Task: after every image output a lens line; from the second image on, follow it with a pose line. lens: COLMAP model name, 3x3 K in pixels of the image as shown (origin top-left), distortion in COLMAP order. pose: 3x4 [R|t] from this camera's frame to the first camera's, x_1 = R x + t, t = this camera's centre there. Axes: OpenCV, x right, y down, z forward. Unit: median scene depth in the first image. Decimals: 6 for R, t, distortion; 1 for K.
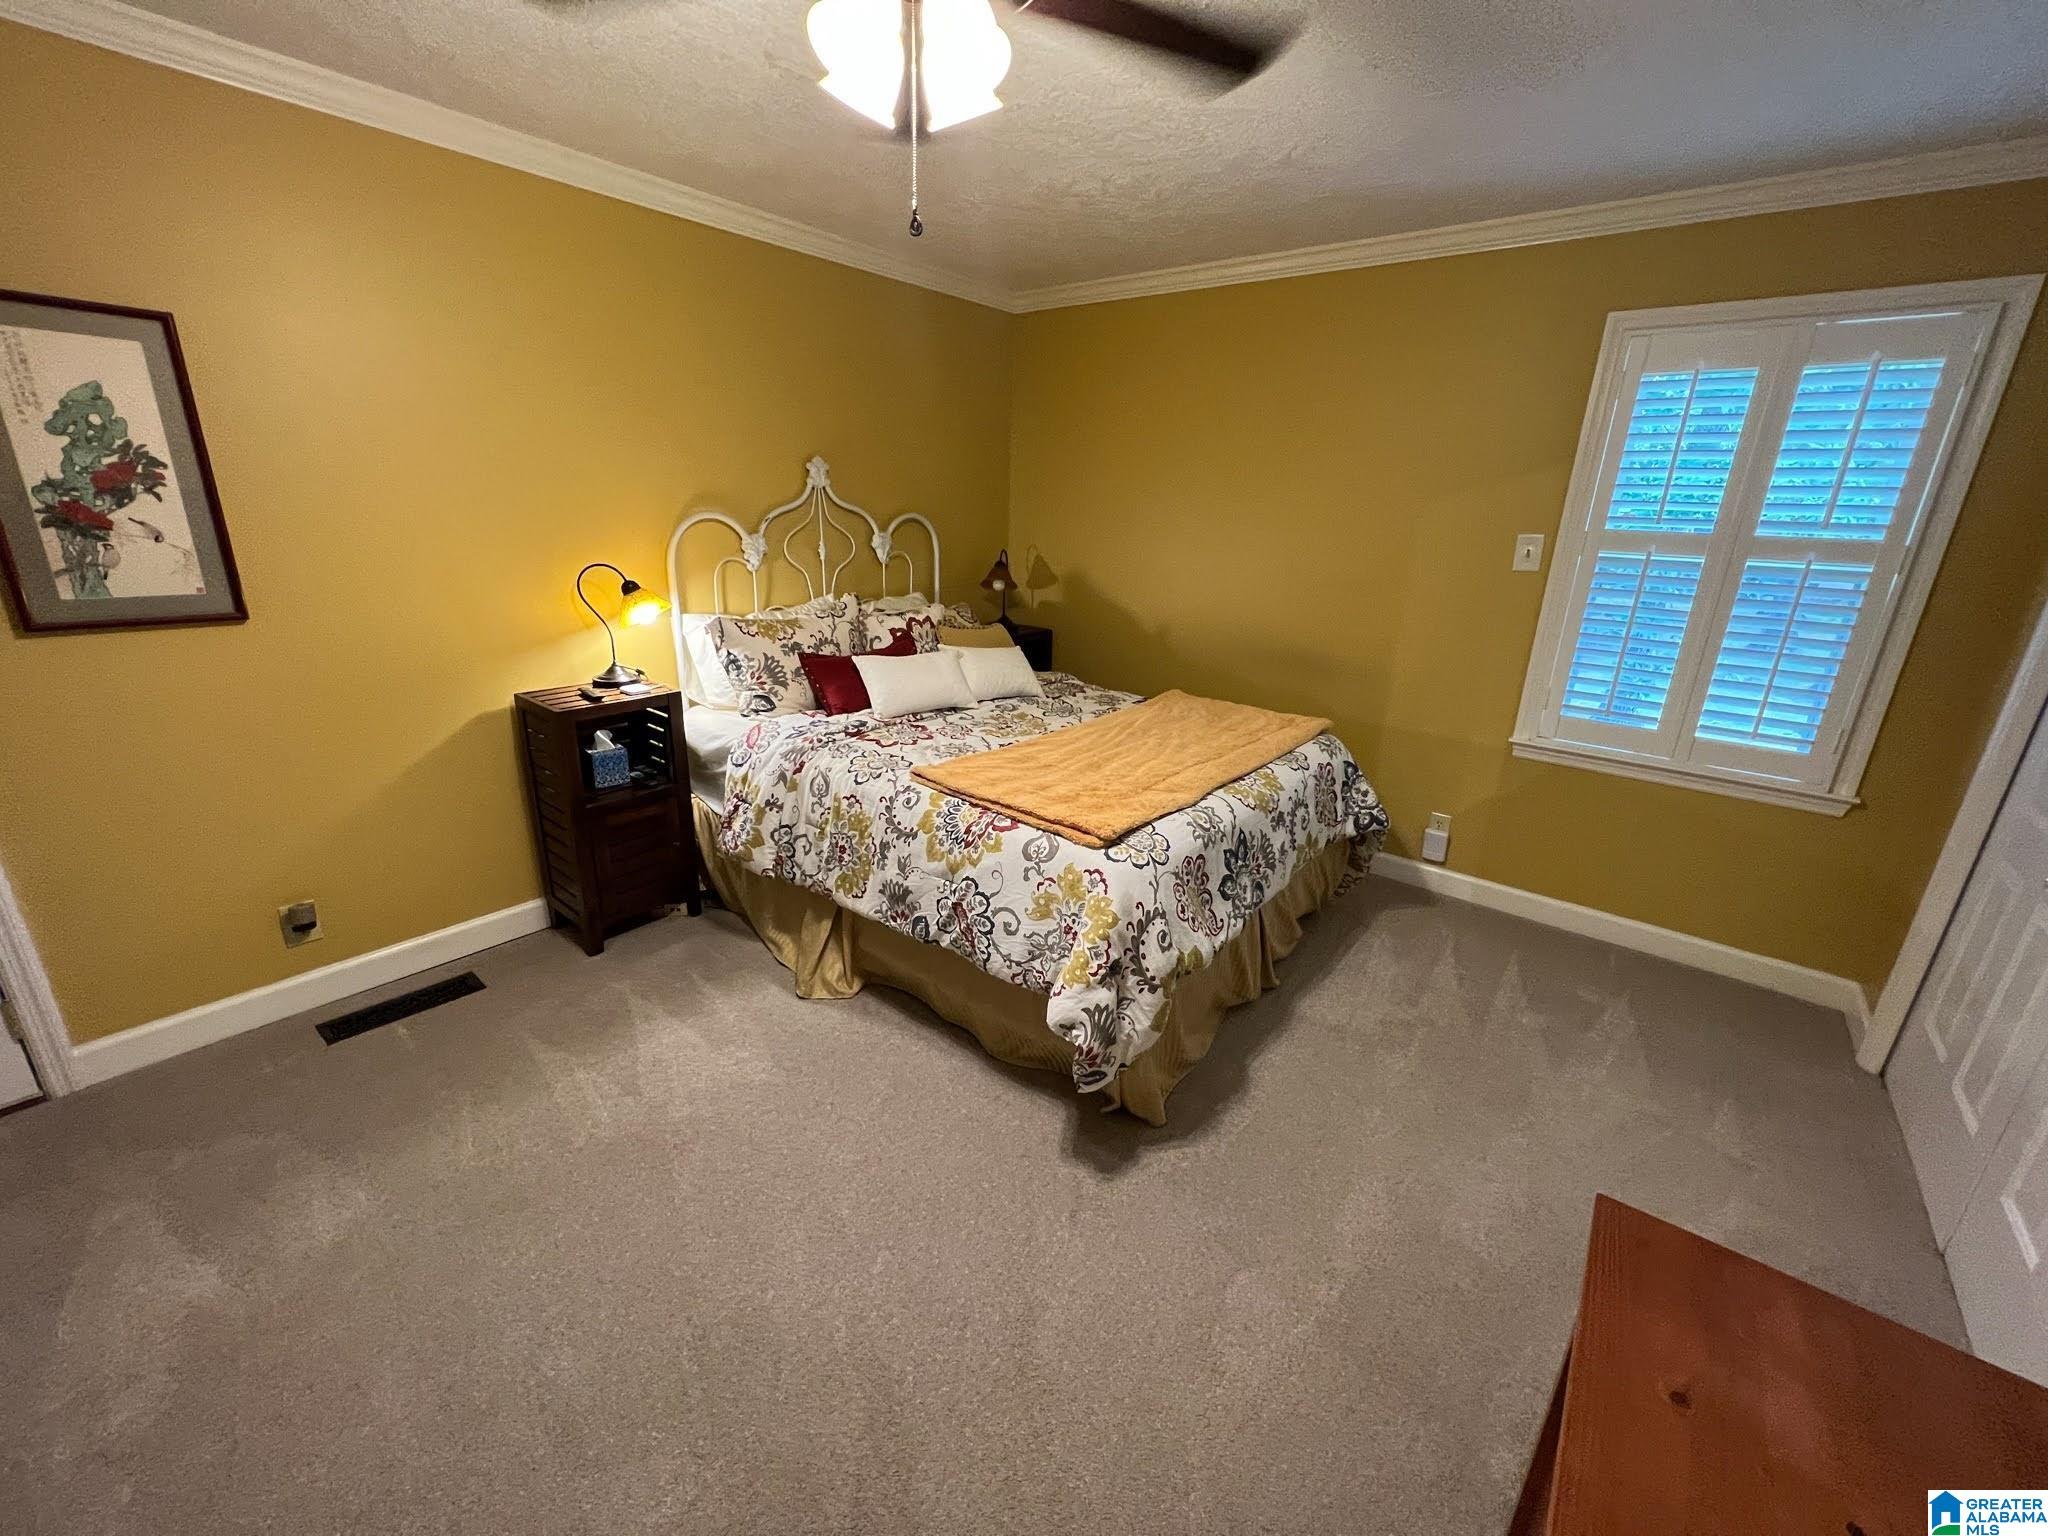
lens RADIAL K [[816.5, 0, 1024.0], [0, 816.5, 768.0], [0, 0, 1]] dist [0.000456, -0.000439]
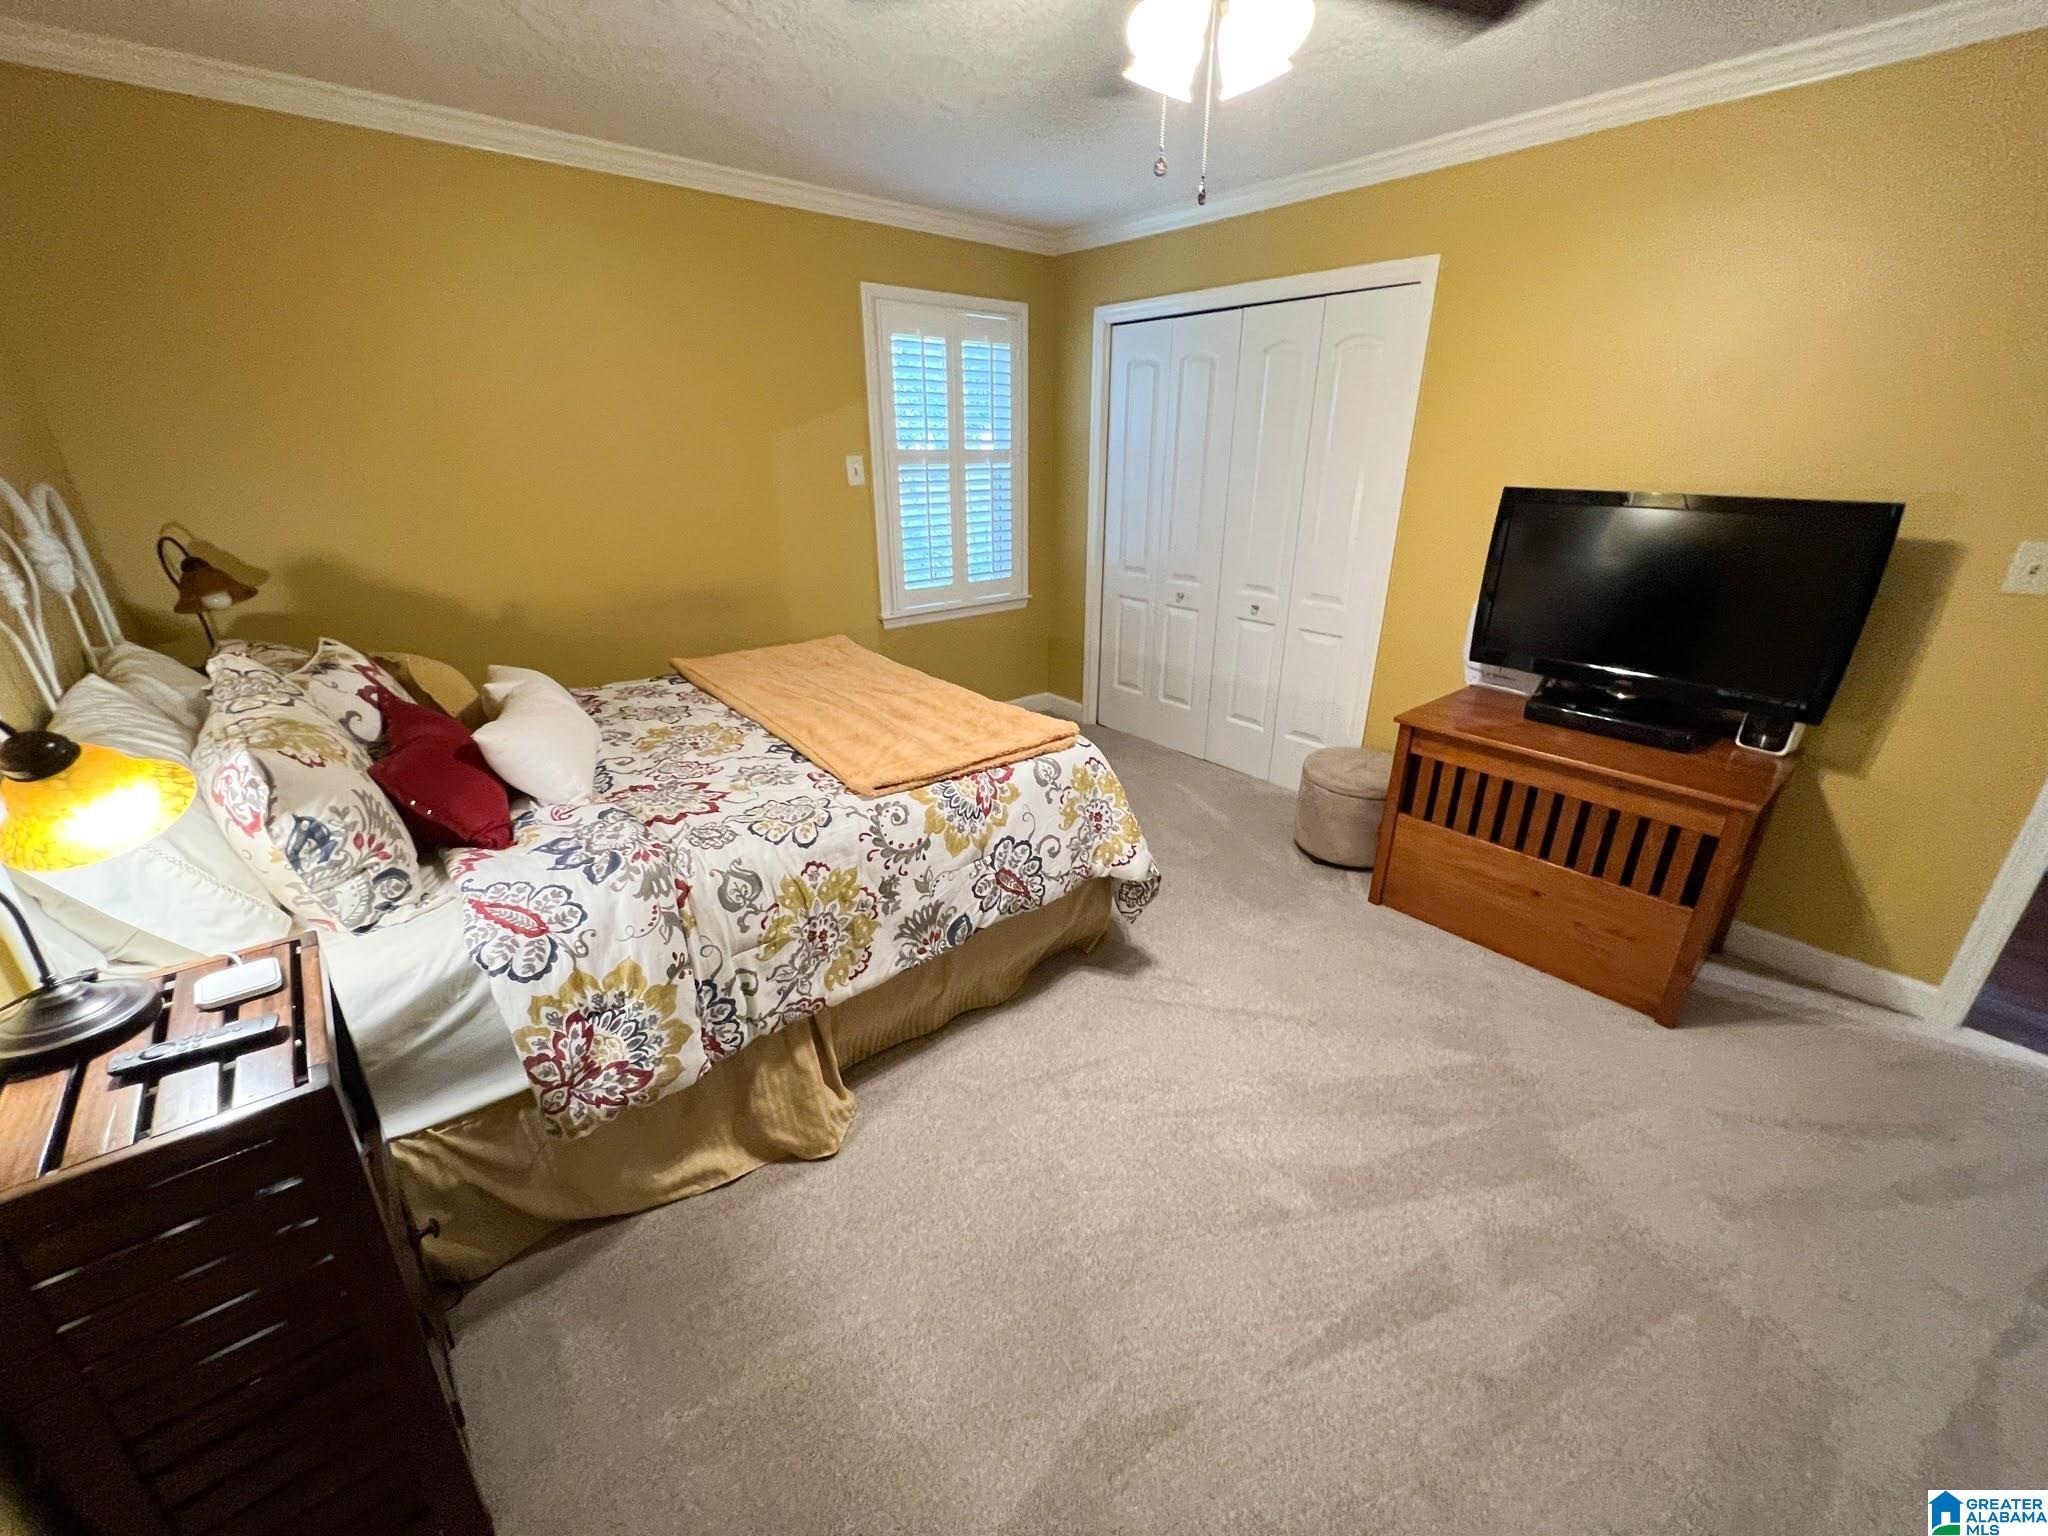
lens RADIAL K [[816.5, 0, 1024.0], [0, 816.5, 768.0], [0, 0, 1]] dist [0.000456, -0.000439]
pose [[0.199328, -0.395803, 0.896442, -0.847247], [0.311024, 0.893052, 0.325149, -0.236549], [-0.929265, 0.214004, 0.301114, 0.614370]]
